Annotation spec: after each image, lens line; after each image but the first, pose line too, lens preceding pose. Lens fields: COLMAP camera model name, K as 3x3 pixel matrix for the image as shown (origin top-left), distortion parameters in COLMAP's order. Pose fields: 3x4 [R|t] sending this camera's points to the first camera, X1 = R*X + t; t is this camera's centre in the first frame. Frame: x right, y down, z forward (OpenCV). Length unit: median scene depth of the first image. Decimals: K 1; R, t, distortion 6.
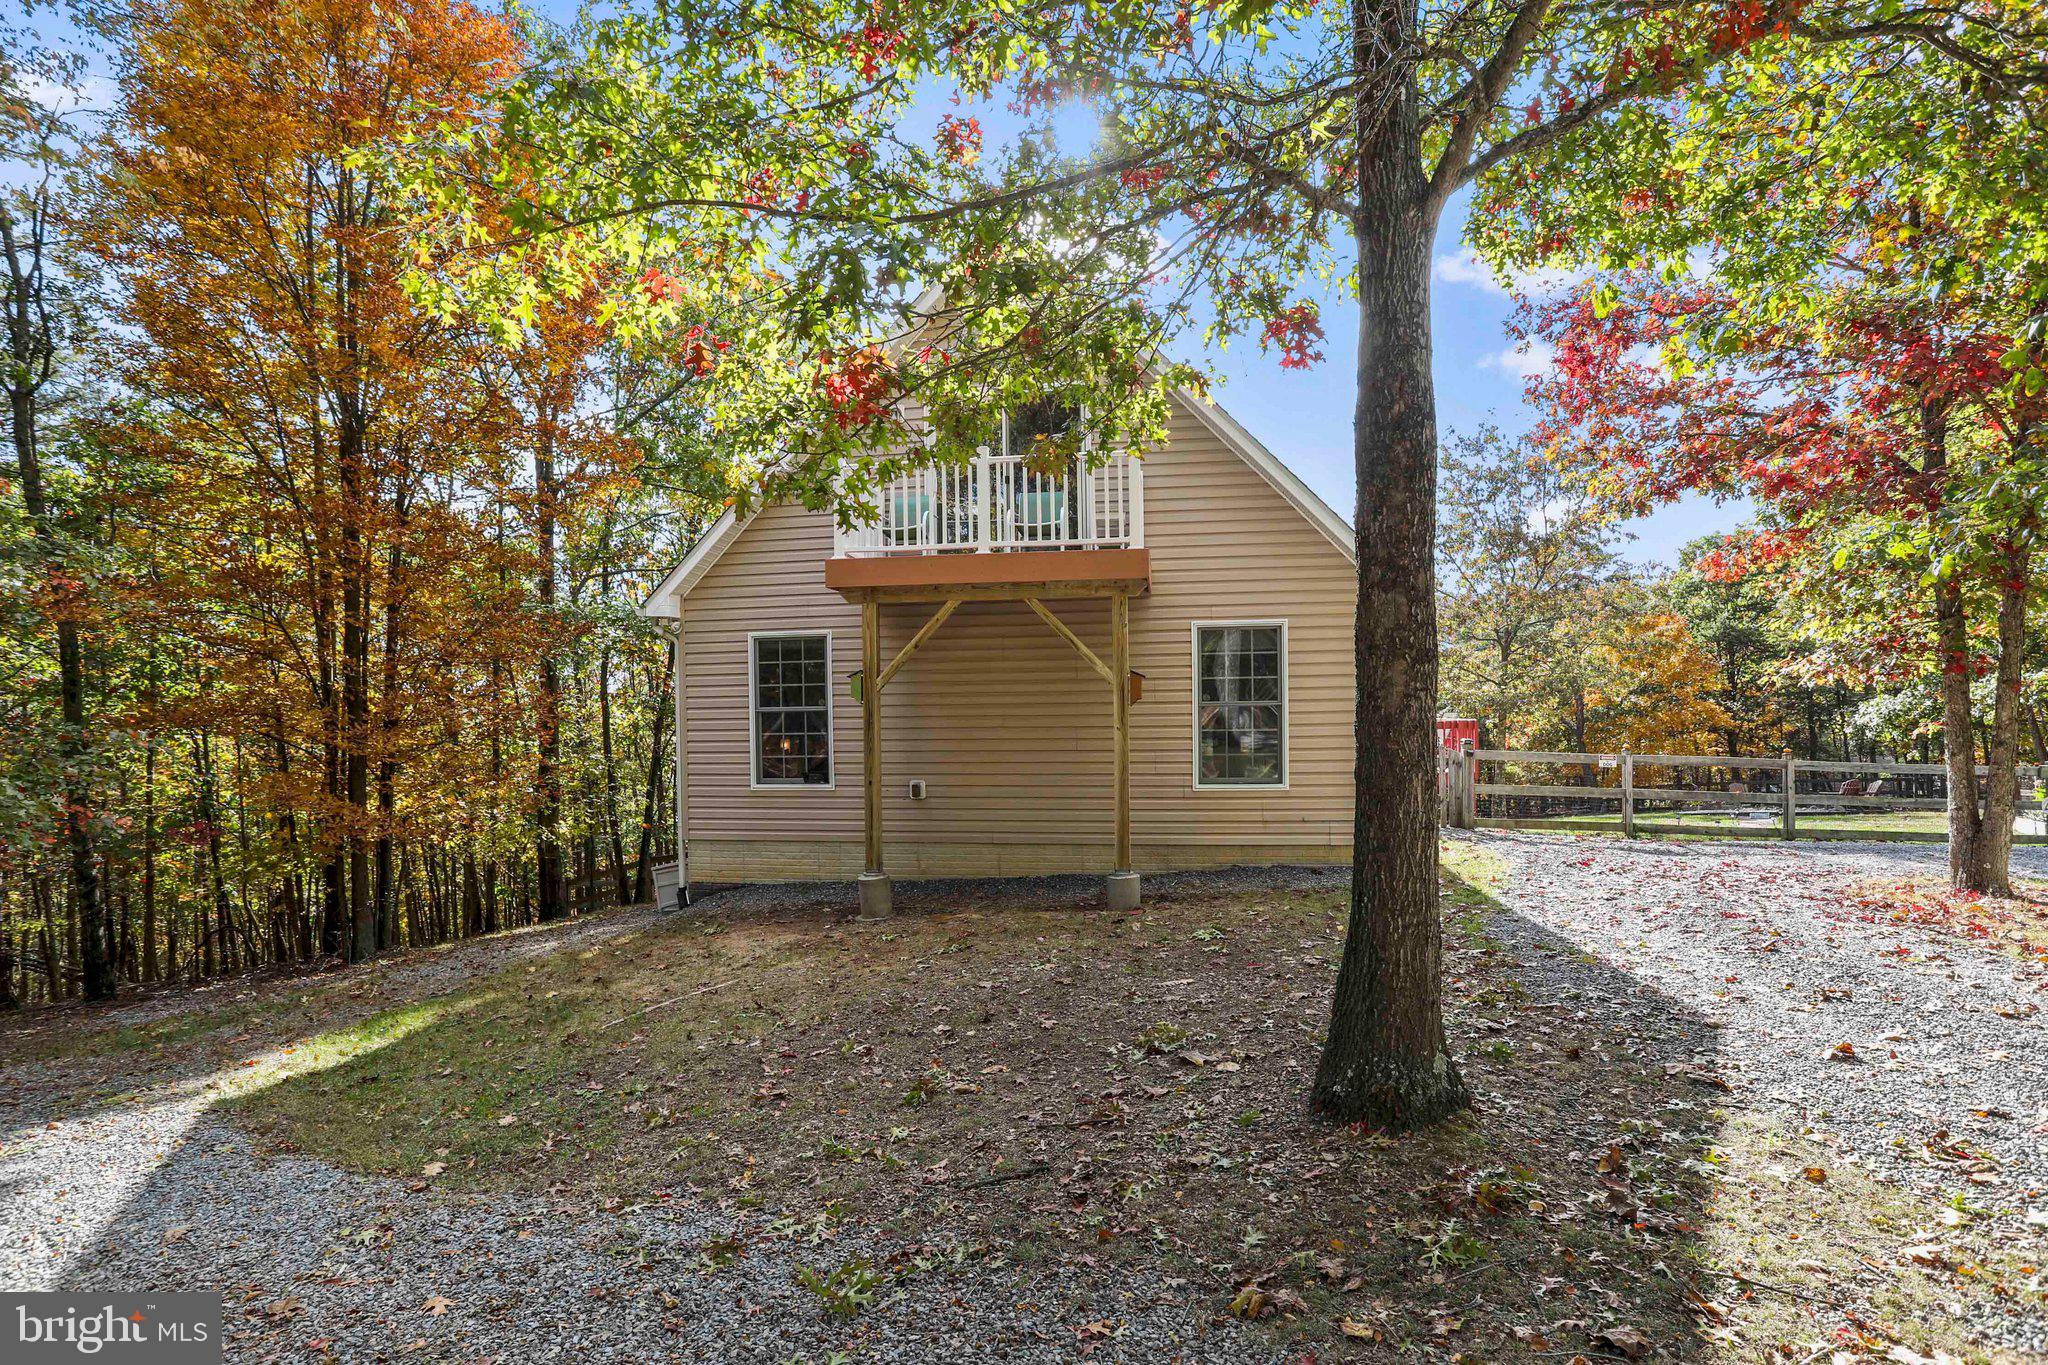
lens RADIAL K [[1034.1, 0, 1024.0], [0, 1034.1, 682.5], [0, 0, 1]] dist [0.000308, 0.000184]
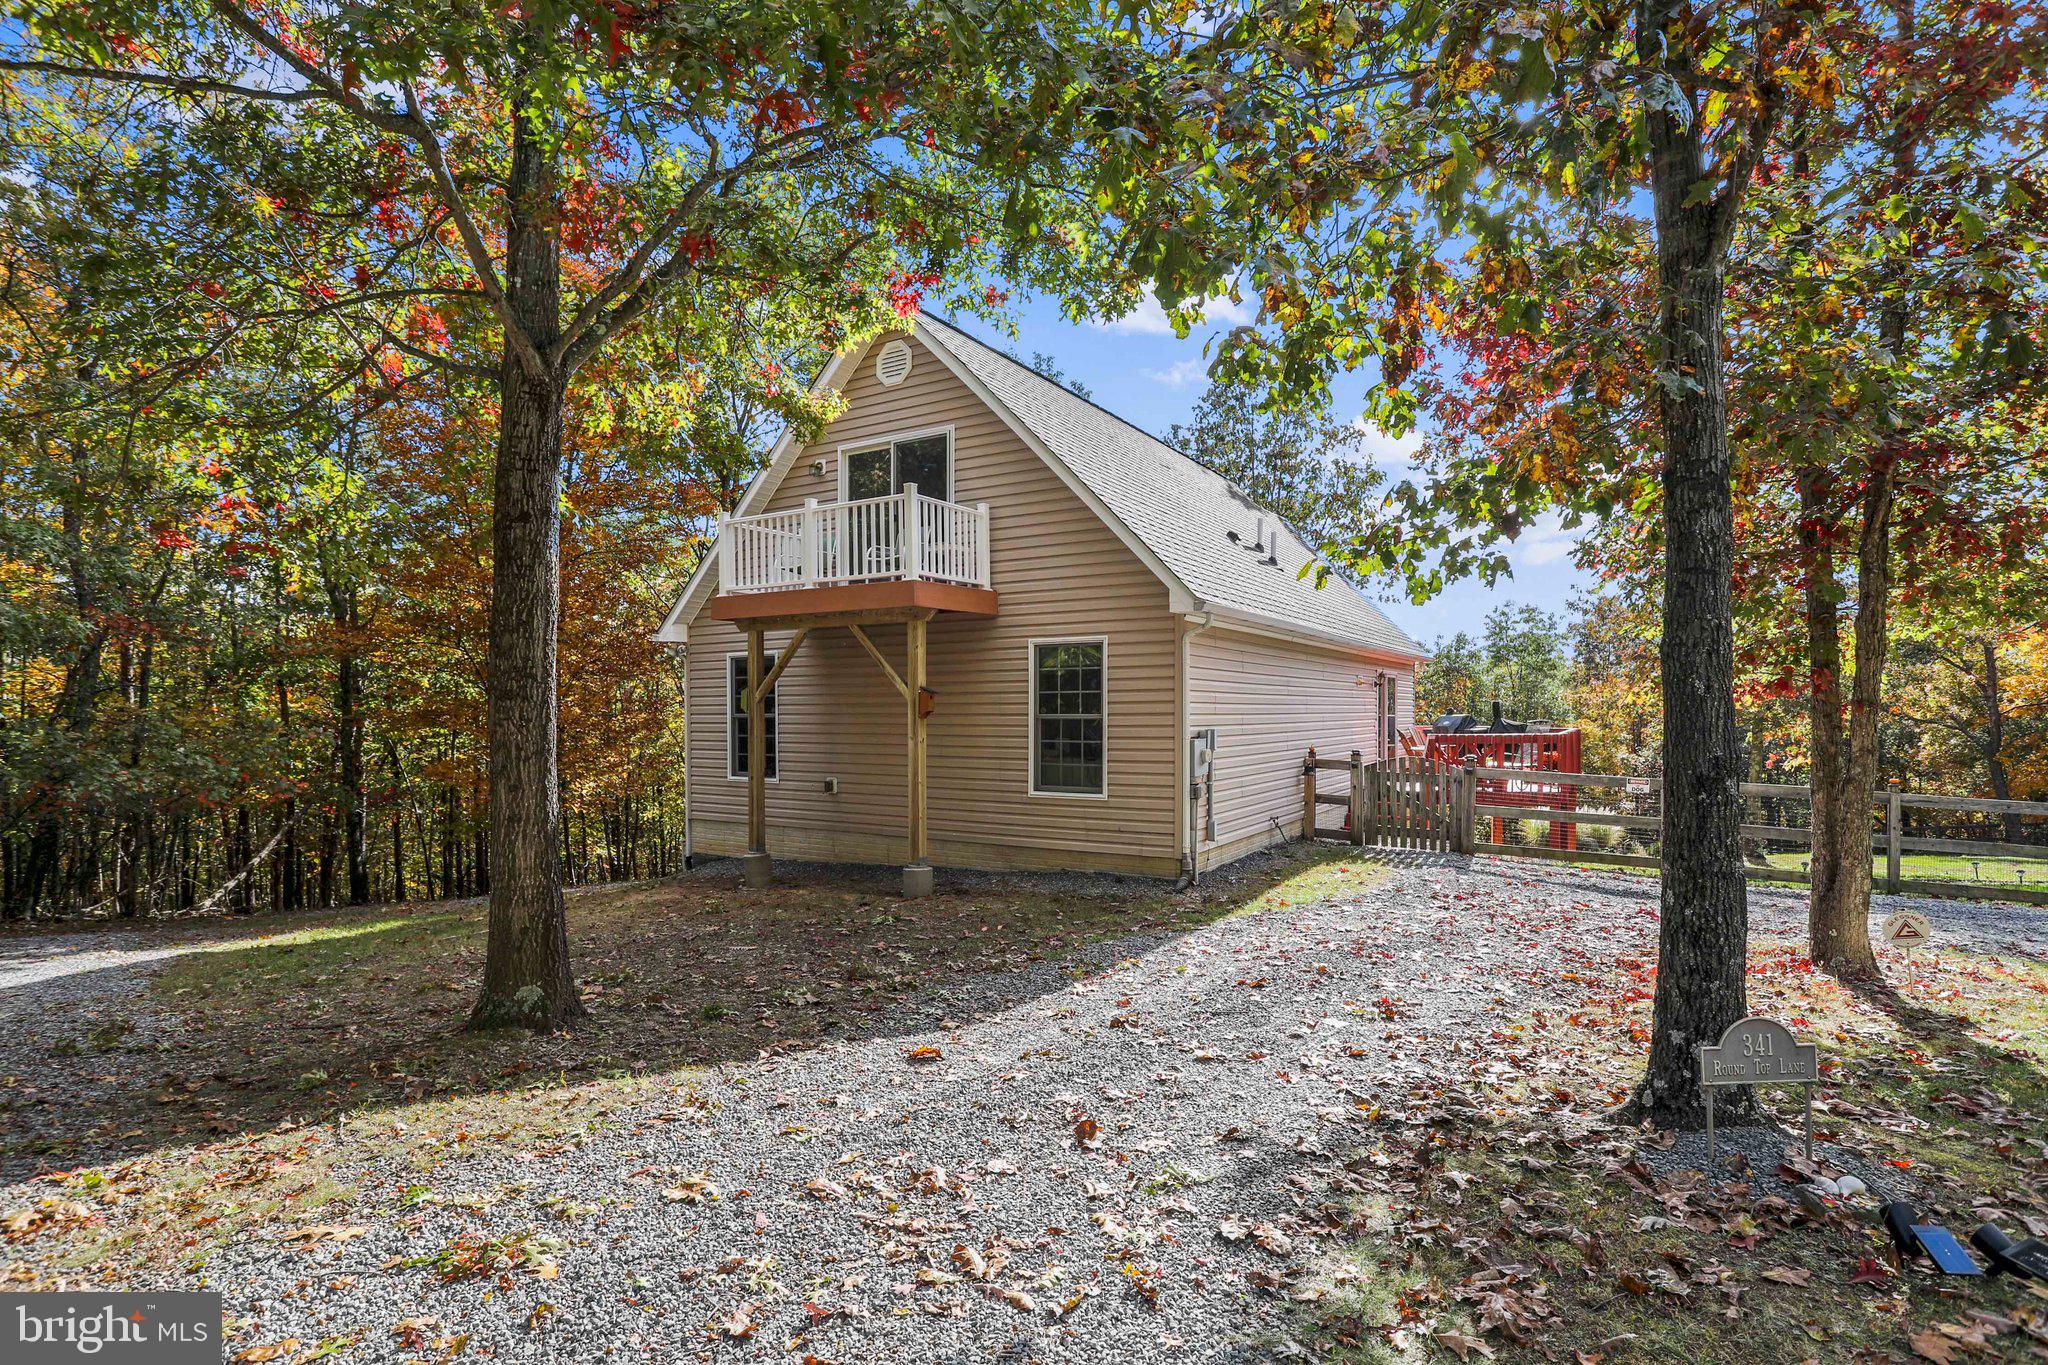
lens RADIAL K [[1010.5, 0, 1024.0], [0, 1010.5, 682.5], [0, 0, 1]] dist [-0.027895, -0.000191]
pose [[0.922874, 0.001144, -0.385100, 0.566308], [-0.003665, 0.999976, -0.005813, -0.008060], [0.385084, 0.006776, 0.922857, 0.027960]]
